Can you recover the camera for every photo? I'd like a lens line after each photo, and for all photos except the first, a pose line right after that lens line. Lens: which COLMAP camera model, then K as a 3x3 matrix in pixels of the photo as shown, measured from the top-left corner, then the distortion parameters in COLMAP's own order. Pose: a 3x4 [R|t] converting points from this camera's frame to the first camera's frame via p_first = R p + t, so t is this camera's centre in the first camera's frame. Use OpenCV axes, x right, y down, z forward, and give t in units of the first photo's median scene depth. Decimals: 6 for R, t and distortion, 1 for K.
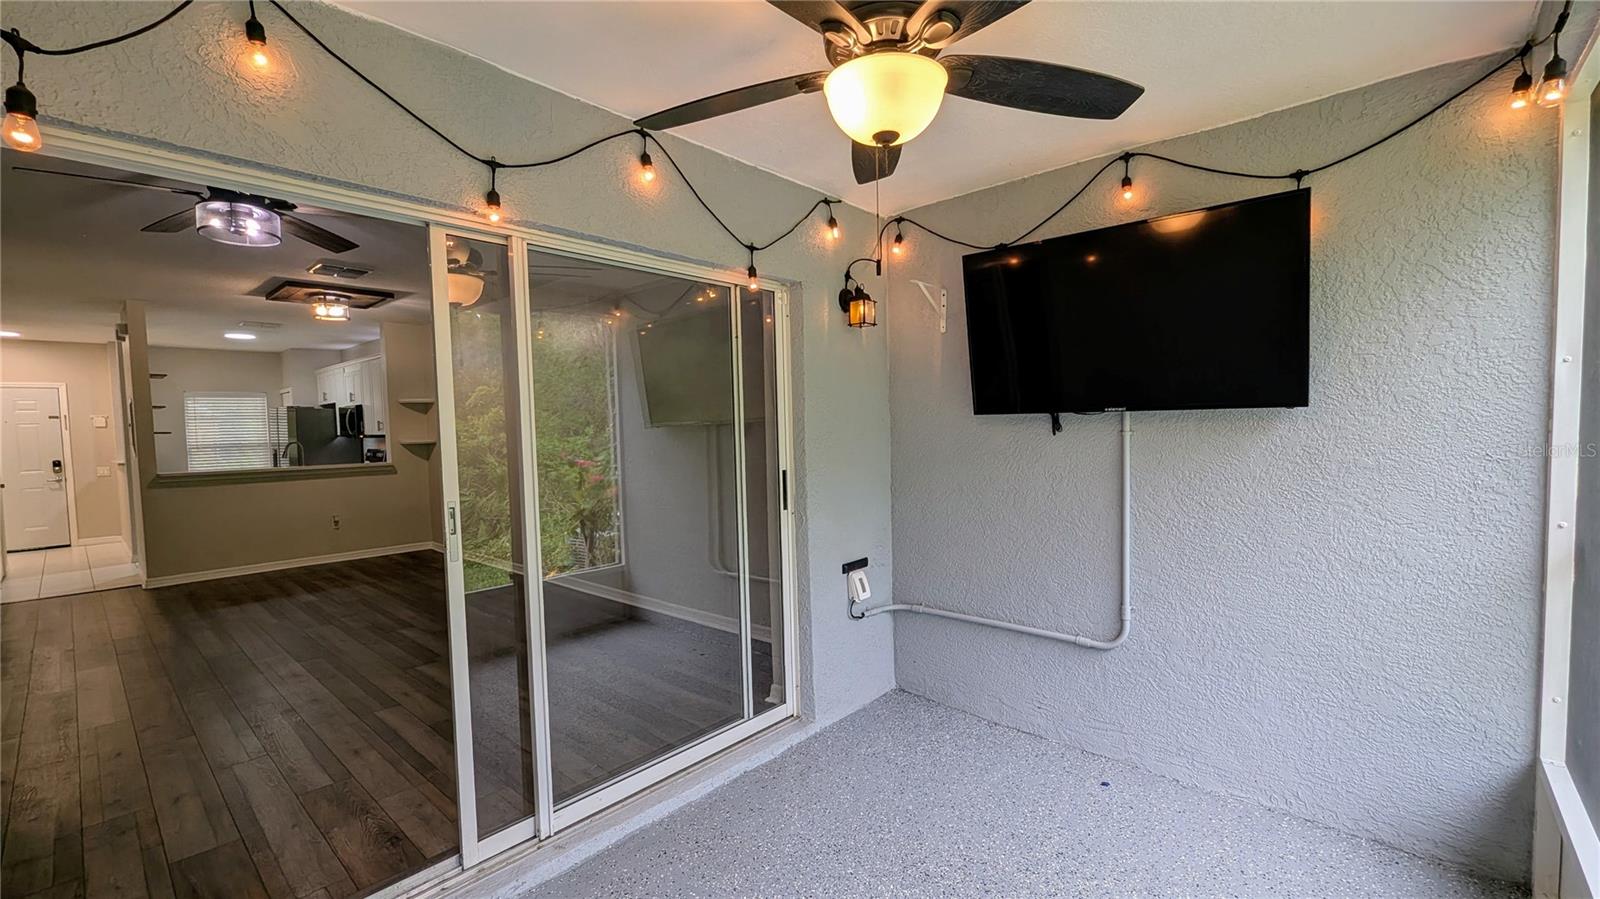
lens RADIAL K [[662.8, 0, 815.6], [0, 662.8, 462.7], [0, 0, 1]] dist [-0.003729, 0.001384]
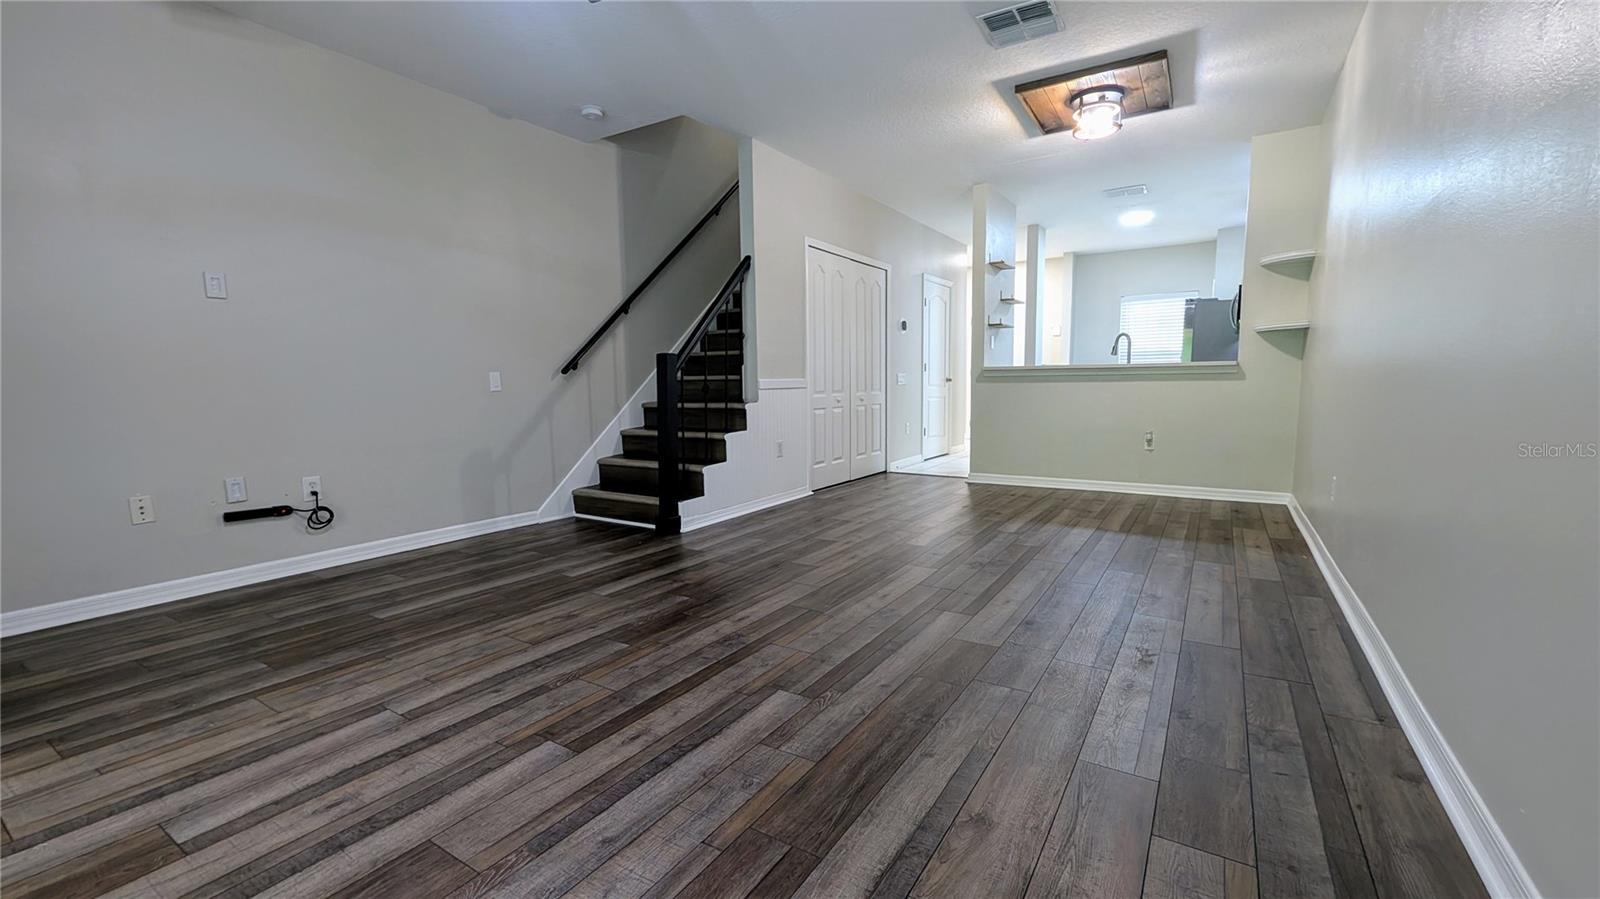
lens RADIAL K [[662.8, 0, 802.3], [0, 662.8, 457.9], [0, 0, 1]] dist [-0.003729, 0.001384]
pose [[0.155139, 0.131085, -0.979157, -0.057029], [-0.044359, 0.991082, 0.125653, 0.030237], [0.986896, 0.023940, 0.159570, 0.461700]]
